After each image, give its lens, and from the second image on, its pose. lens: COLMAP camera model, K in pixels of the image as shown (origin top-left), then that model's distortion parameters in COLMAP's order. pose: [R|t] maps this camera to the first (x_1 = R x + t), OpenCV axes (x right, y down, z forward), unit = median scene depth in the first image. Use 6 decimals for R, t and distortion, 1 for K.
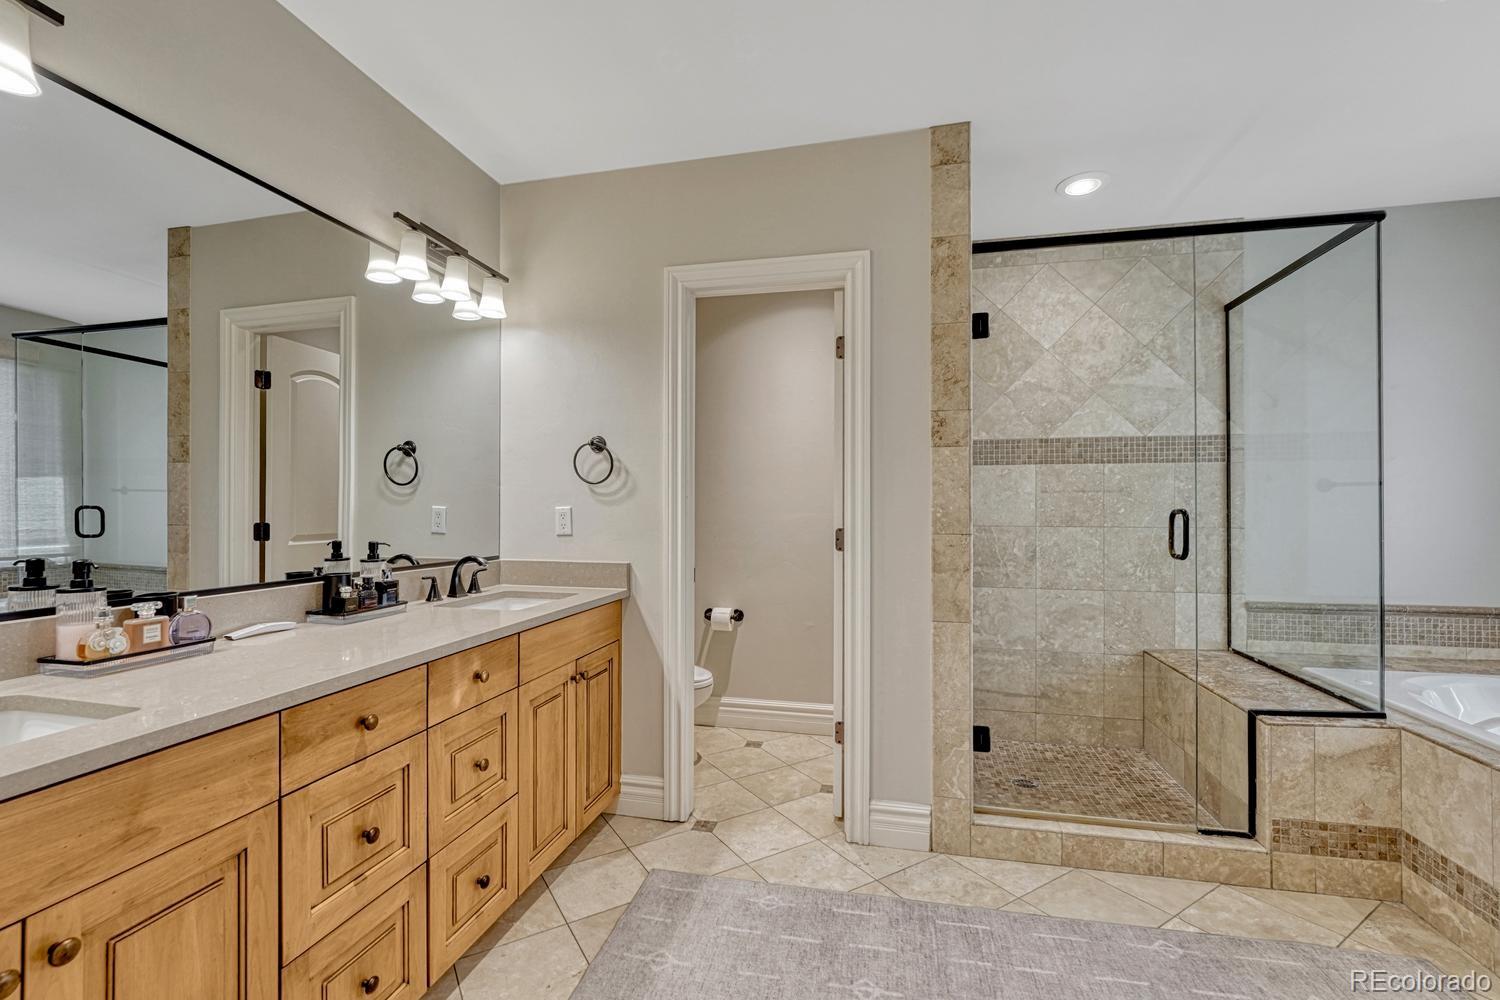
lens RADIAL K [[639.6, 0, 744.1], [0, 639.6, 501.3], [0, 0, 1]] dist [0.000852, 0.000150]
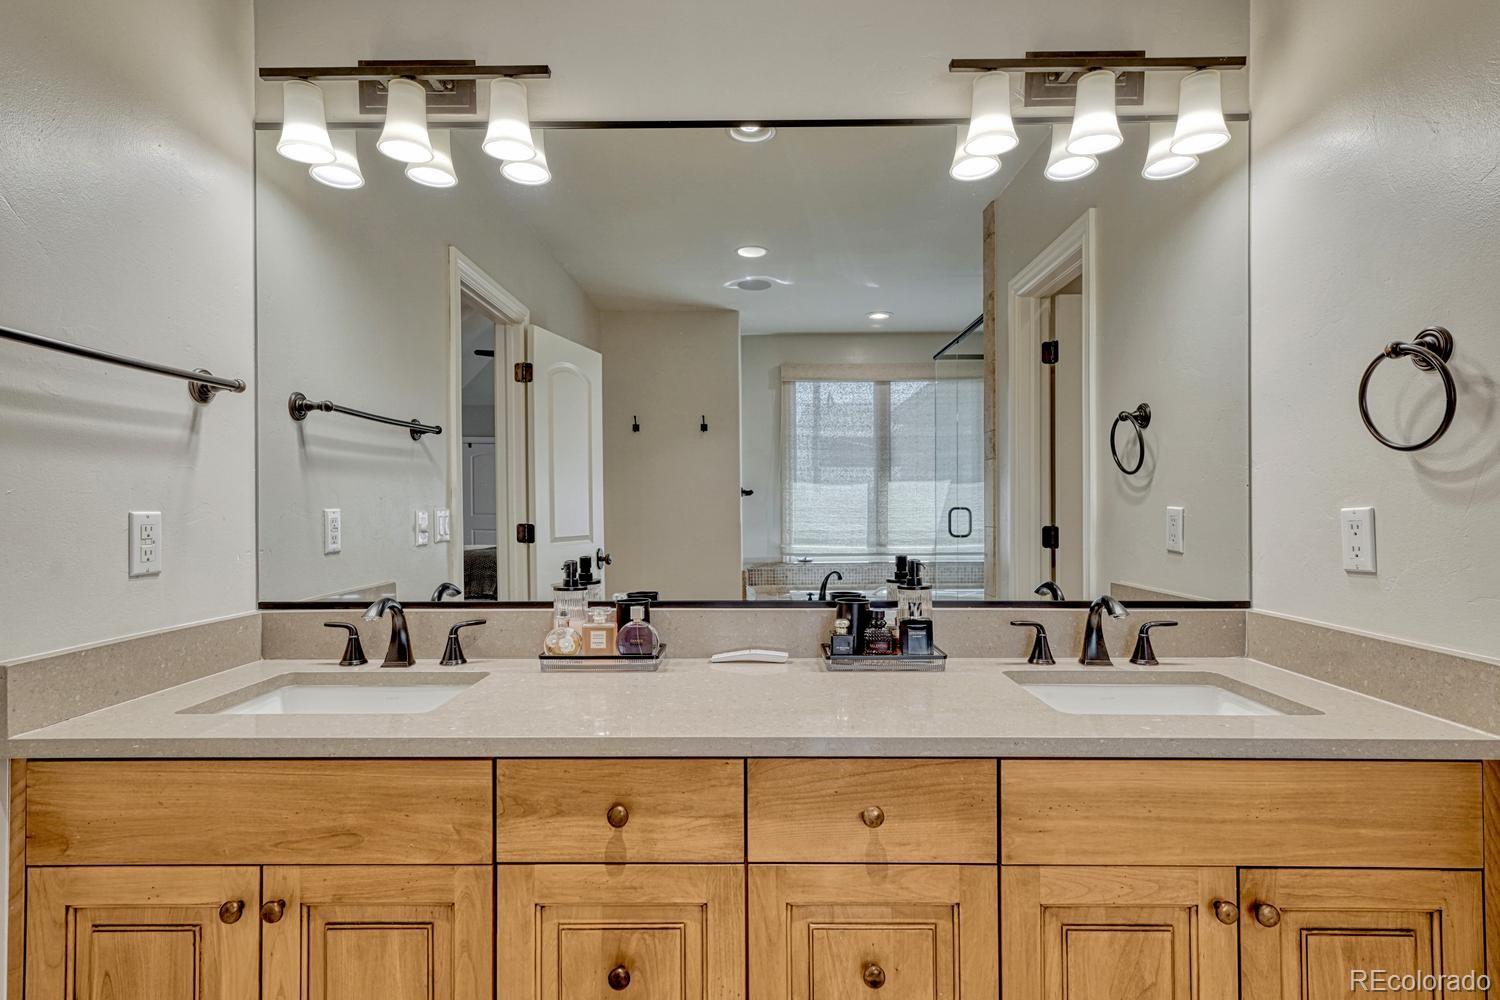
lens RADIAL K [[765.5, 0, 750.0], [0, 765.5, 500.0], [0, 0, 1]] dist [0.012510, -0.000523]
pose [[0.222268, -0.010980, -0.974924, 0.187935], [0.014579, 0.999862, -0.007937, 0.001920], [0.974877, -0.012450, 0.222397, 0.631733]]
